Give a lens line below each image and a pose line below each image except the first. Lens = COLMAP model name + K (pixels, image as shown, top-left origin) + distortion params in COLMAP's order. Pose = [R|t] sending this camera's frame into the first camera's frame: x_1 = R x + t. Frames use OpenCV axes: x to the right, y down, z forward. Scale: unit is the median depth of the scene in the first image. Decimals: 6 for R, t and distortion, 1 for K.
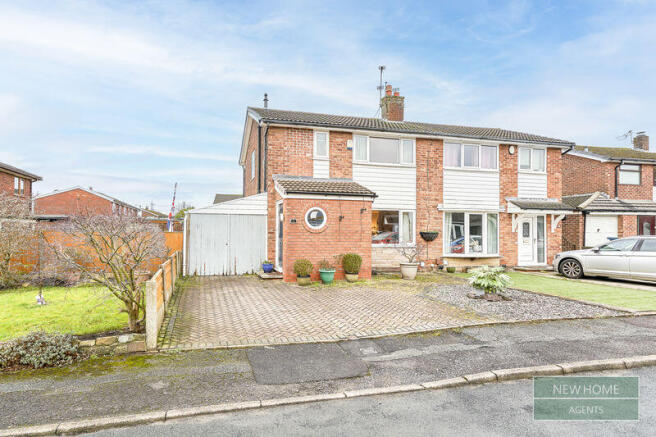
lens RADIAL K [[367.3, 0, 329.3], [0, 367.3, 229.9], [0, 0, 1]] dist [0.016077, 0.000934]
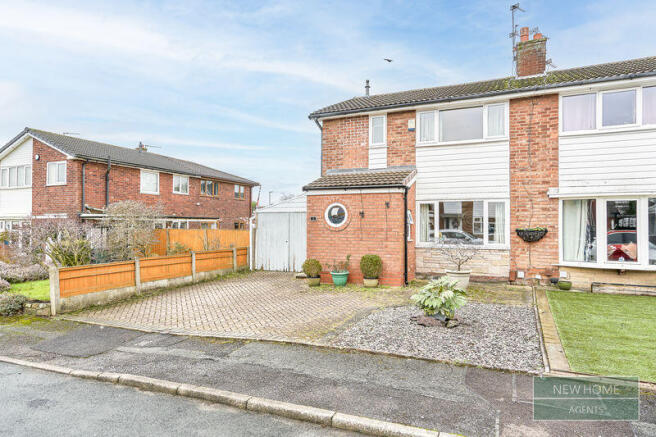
lens RADIAL K [[417.5, 0, 328.8], [0, 417.5, 220.9], [0, 0, 1]] dist [0.033299, 0.001972]
pose [[0.785658, -0.012370, -0.618537, 0.492787], [0.008413, 0.999921, -0.009312, -0.006104], [0.618604, 0.002112, 0.785700, 0.134841]]
